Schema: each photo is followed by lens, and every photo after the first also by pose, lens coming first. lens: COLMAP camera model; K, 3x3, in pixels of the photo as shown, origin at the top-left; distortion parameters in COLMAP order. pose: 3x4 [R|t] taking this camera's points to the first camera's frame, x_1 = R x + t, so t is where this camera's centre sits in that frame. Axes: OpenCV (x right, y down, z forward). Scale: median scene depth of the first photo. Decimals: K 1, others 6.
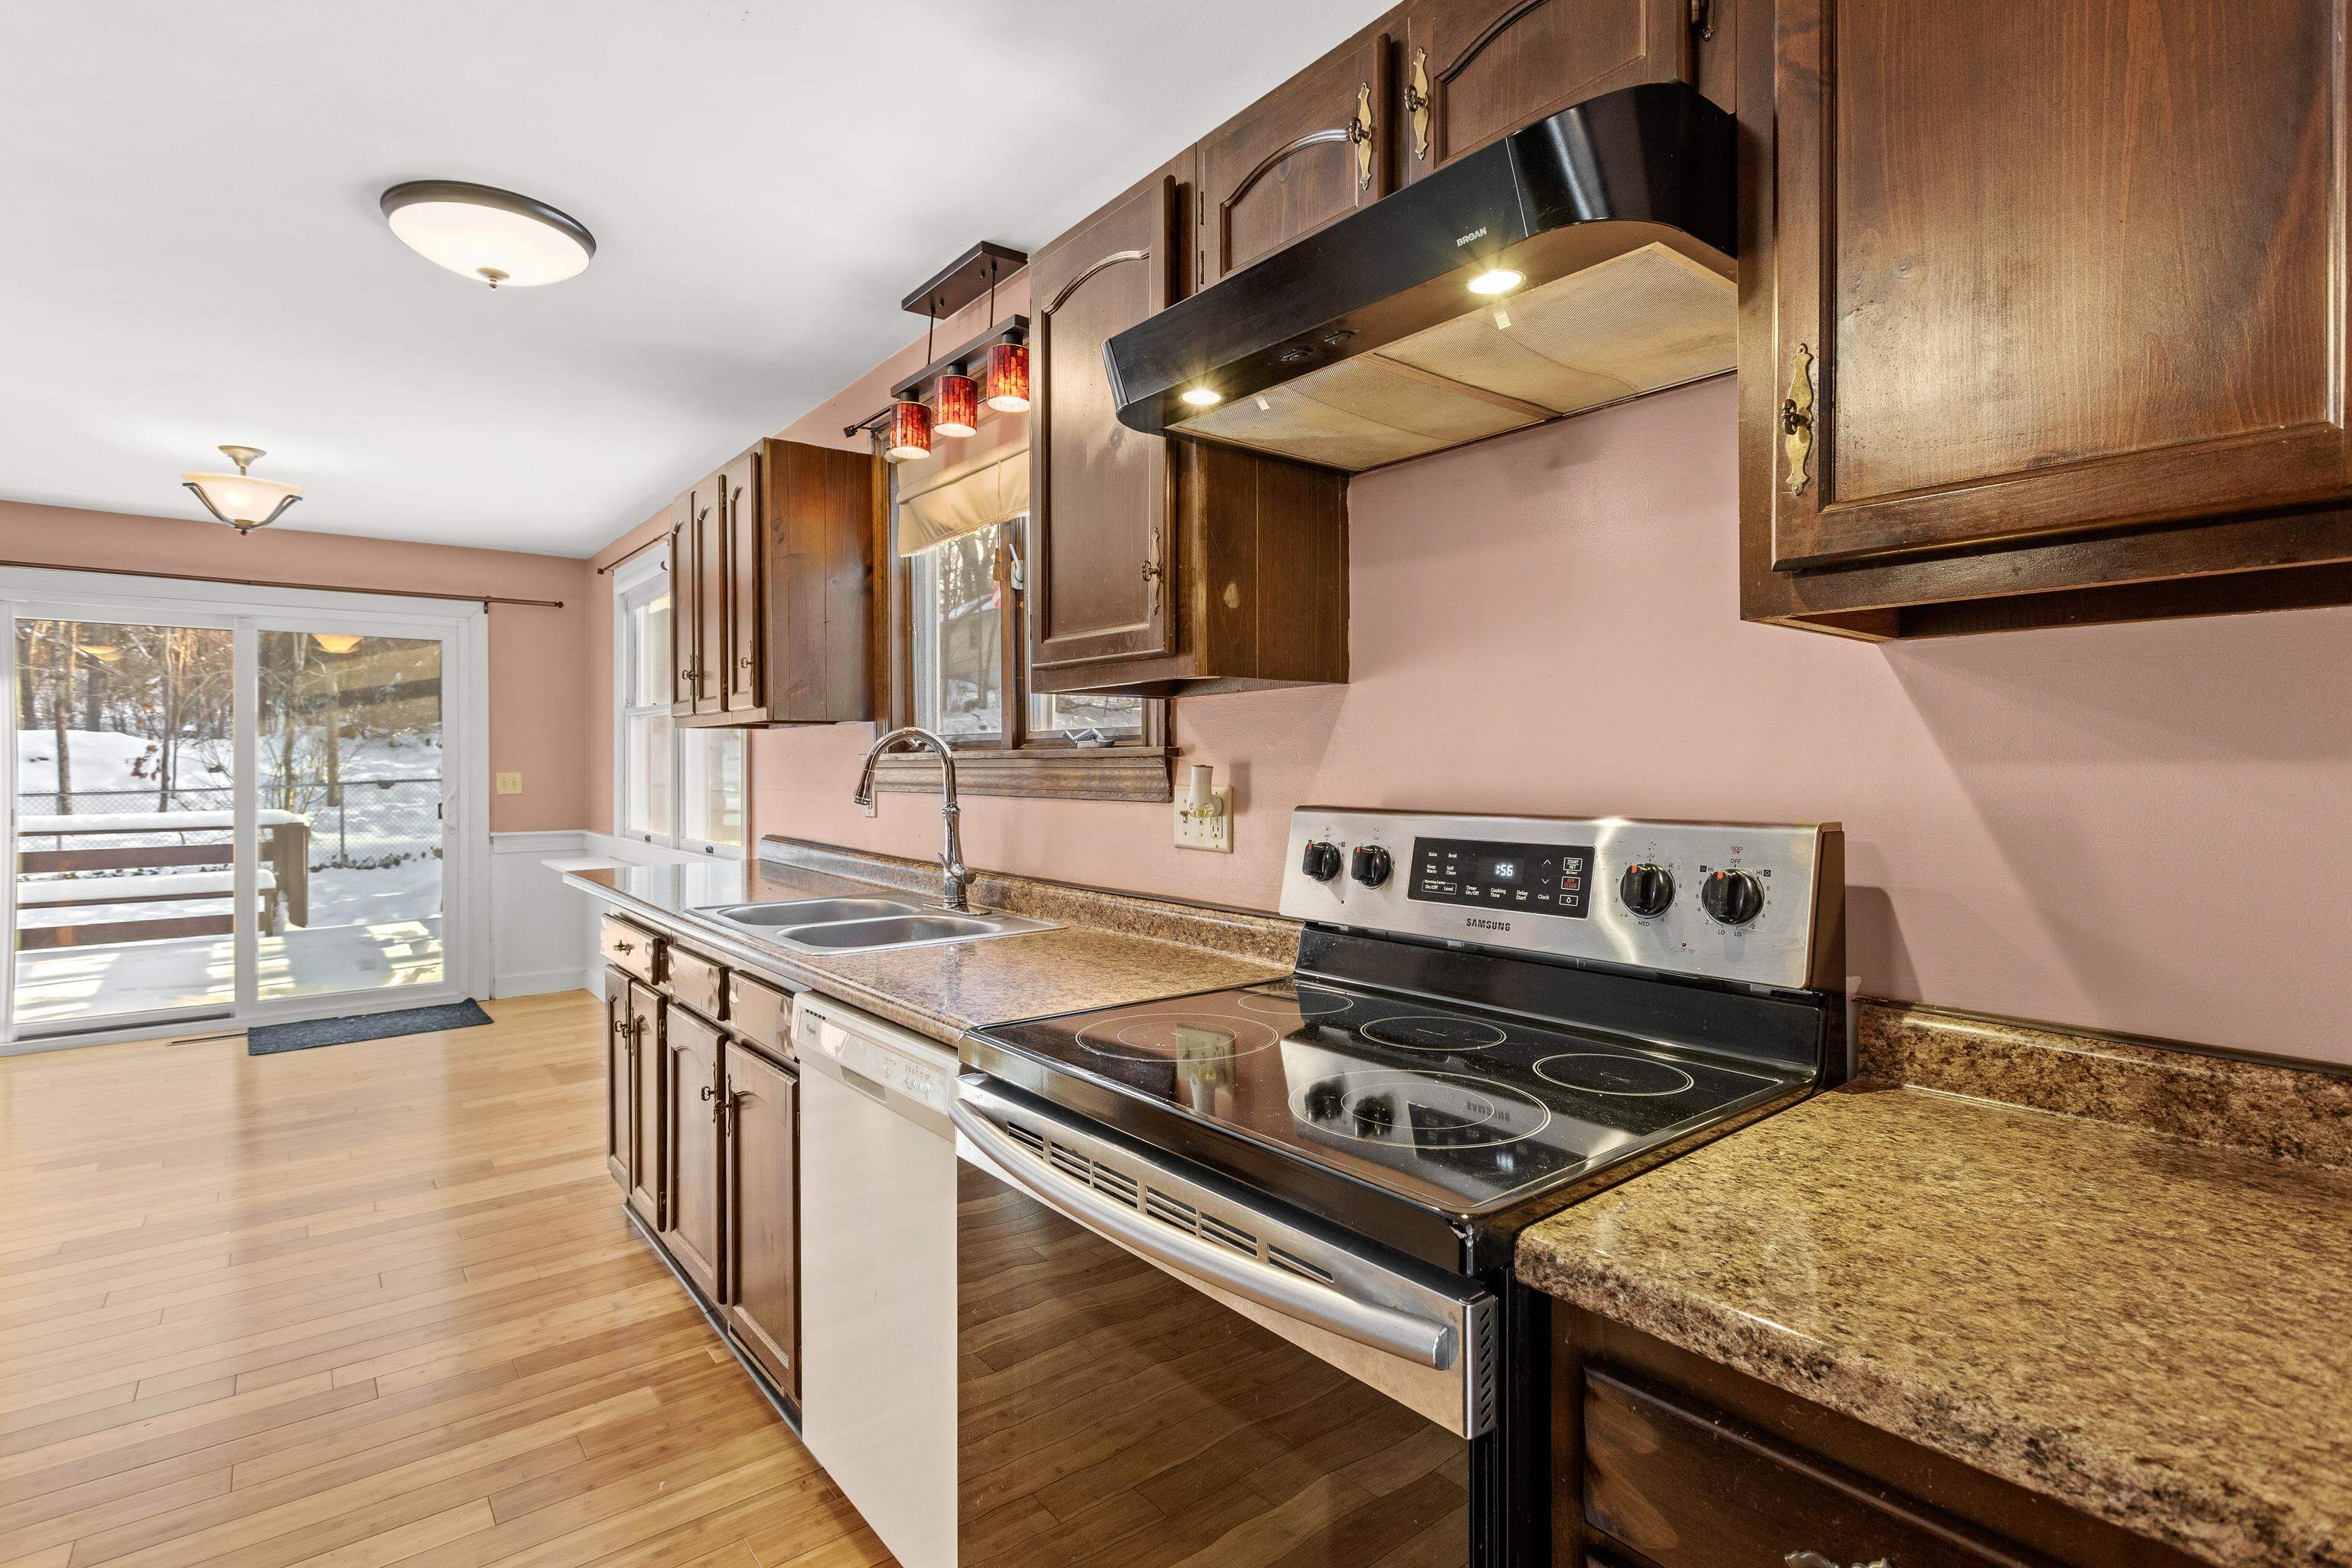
lens RADIAL K [[1128.4, 0, 1190.8], [0, 1128.4, 764.6], [0, 0, 1]] dist [0.003090, 0.000394]
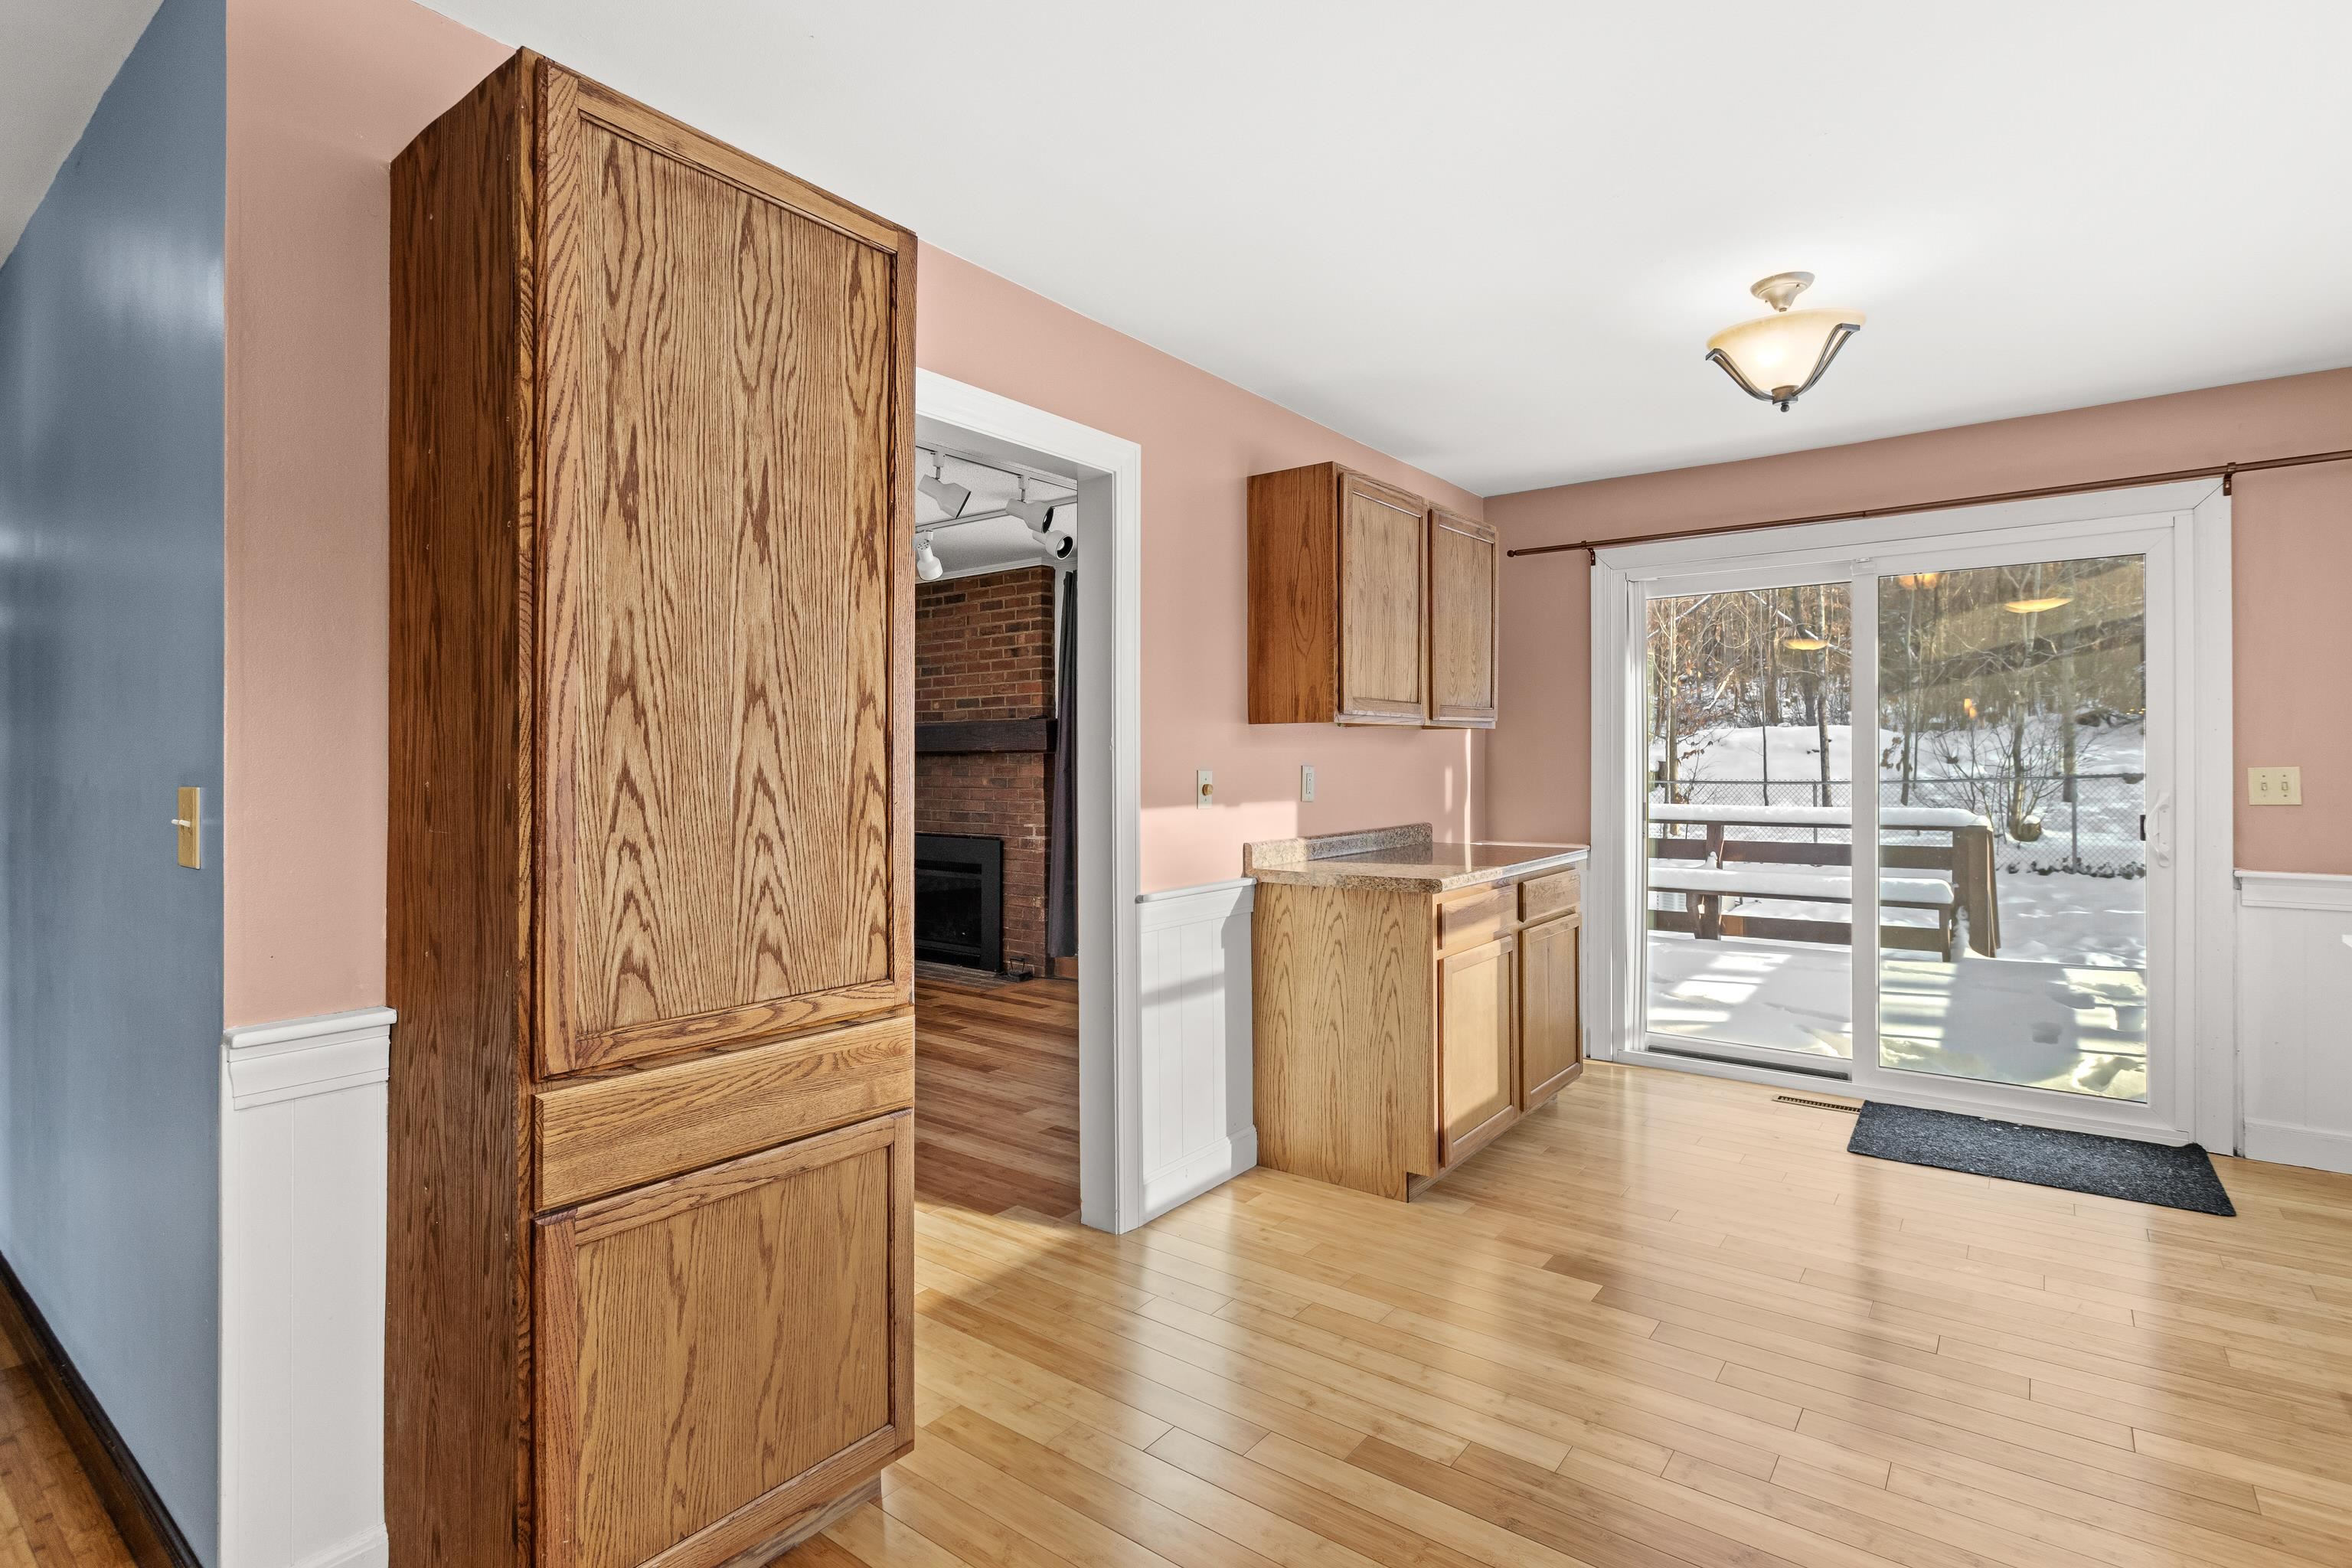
lens RADIAL K [[1128.4, 0, 1190.8], [0, 1128.4, 764.6], [0, 0, 1]] dist [0.003090, 0.000394]
pose [[0.243672, 0.004307, -0.969848, -0.138719], [0.003251, 0.999981, 0.005258, 0.000895], [0.969852, -0.004434, 0.243653, 0.250959]]
